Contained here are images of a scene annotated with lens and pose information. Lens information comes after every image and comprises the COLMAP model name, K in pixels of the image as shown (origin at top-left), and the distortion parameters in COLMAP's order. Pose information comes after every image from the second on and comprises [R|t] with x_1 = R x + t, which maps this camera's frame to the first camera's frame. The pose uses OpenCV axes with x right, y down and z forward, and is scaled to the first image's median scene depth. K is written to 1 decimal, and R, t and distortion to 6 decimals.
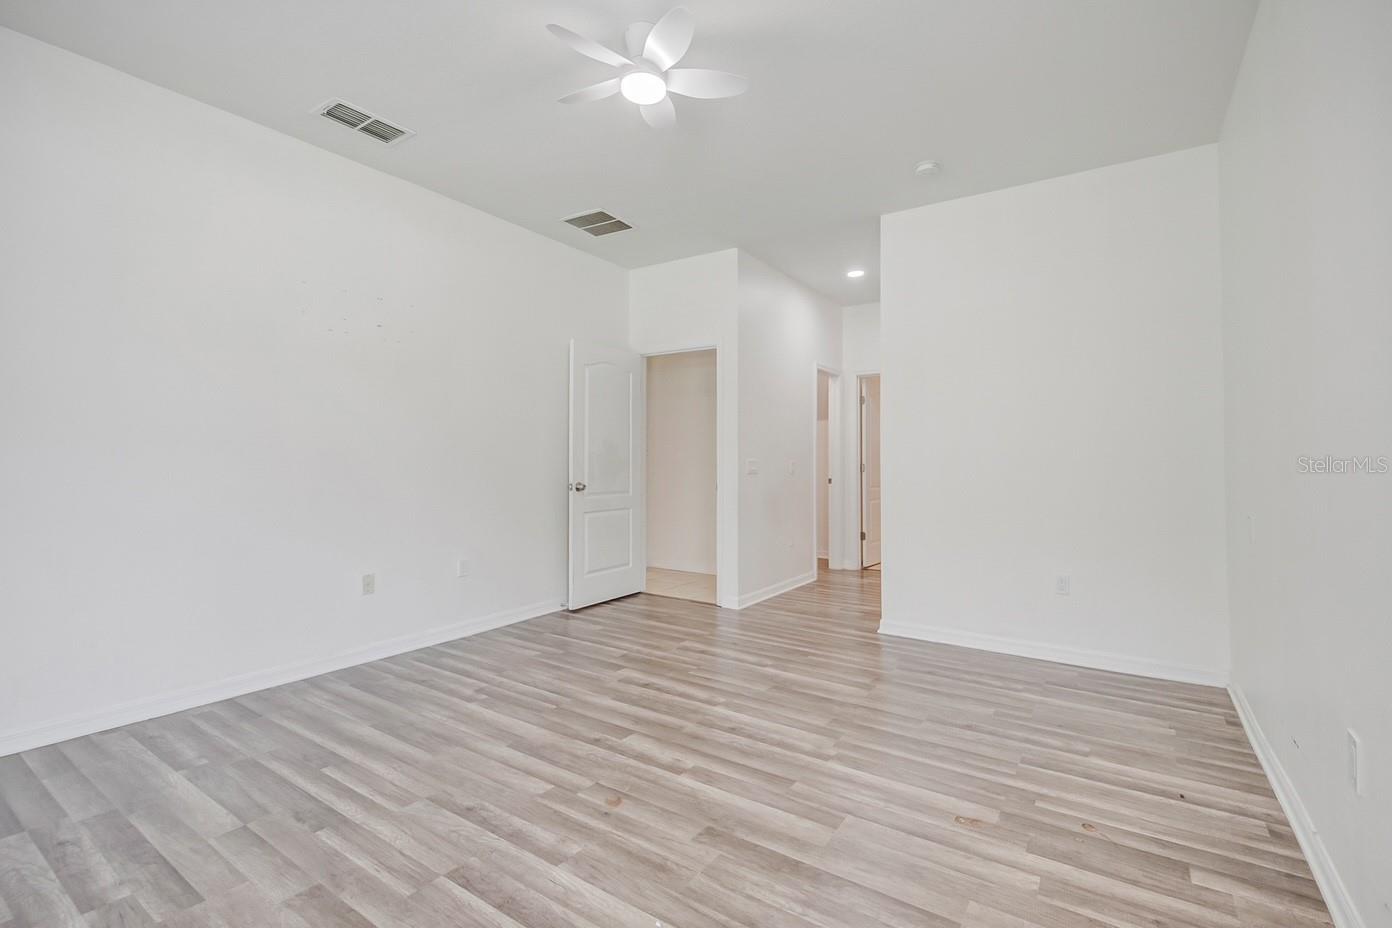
lens RADIAL K [[609.5, 0, 689.5], [0, 609.5, 458.5], [0, 0, 1]] dist [0.005640, -0.007142]
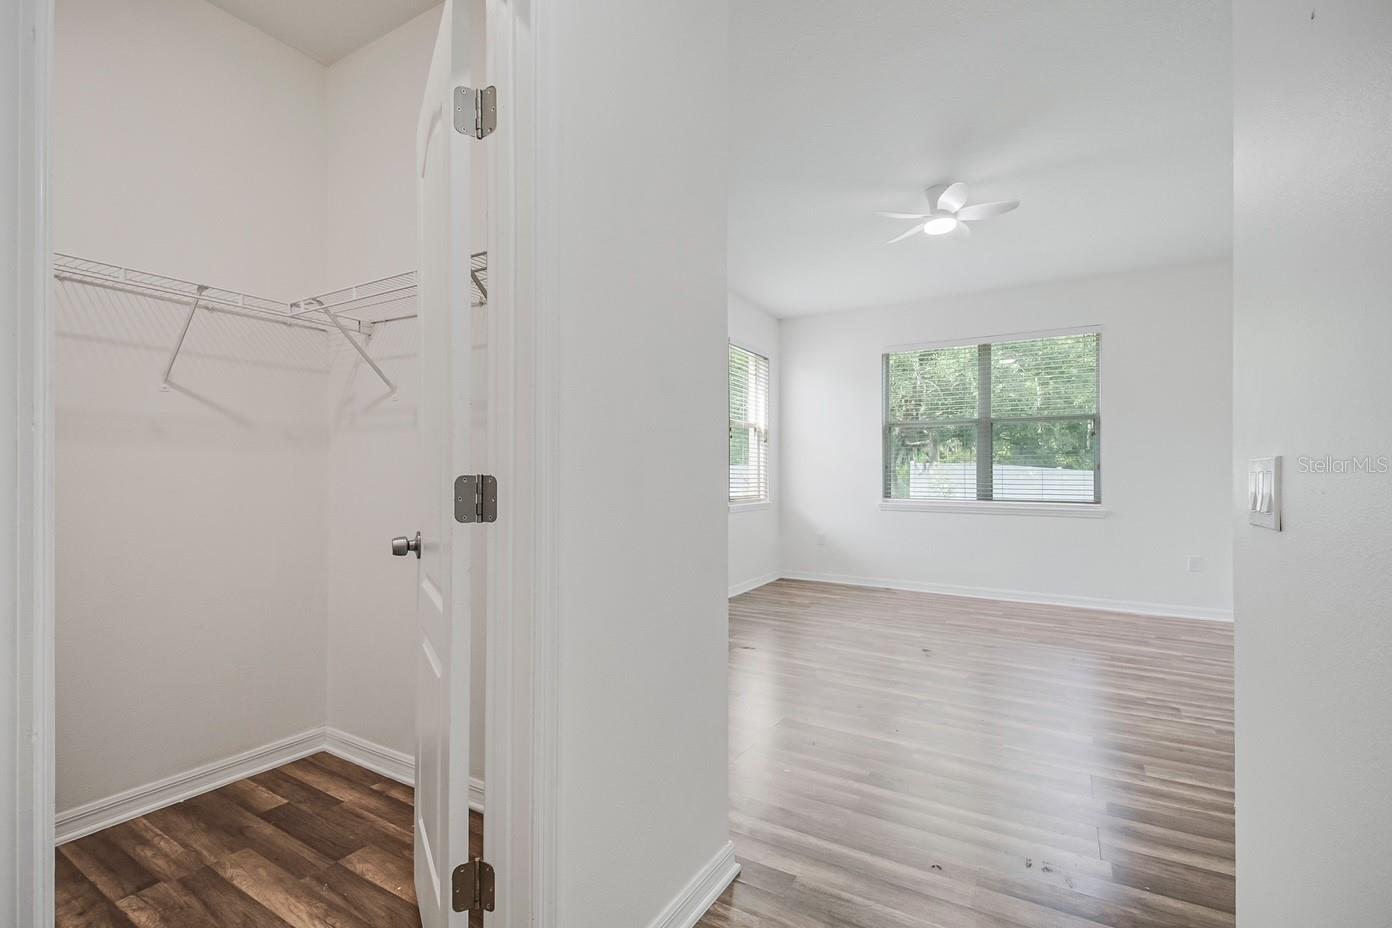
lens RADIAL K [[609.5, 0, 682.6], [0, 609.5, 472.1], [0, 0, 1]] dist [0.005640, -0.007142]
pose [[-0.998045, -0.009785, -0.061725, 0.619510], [-0.009226, 0.999914, -0.009337, 0.017427], [0.061811, -0.008750, -0.998050, 2.332664]]
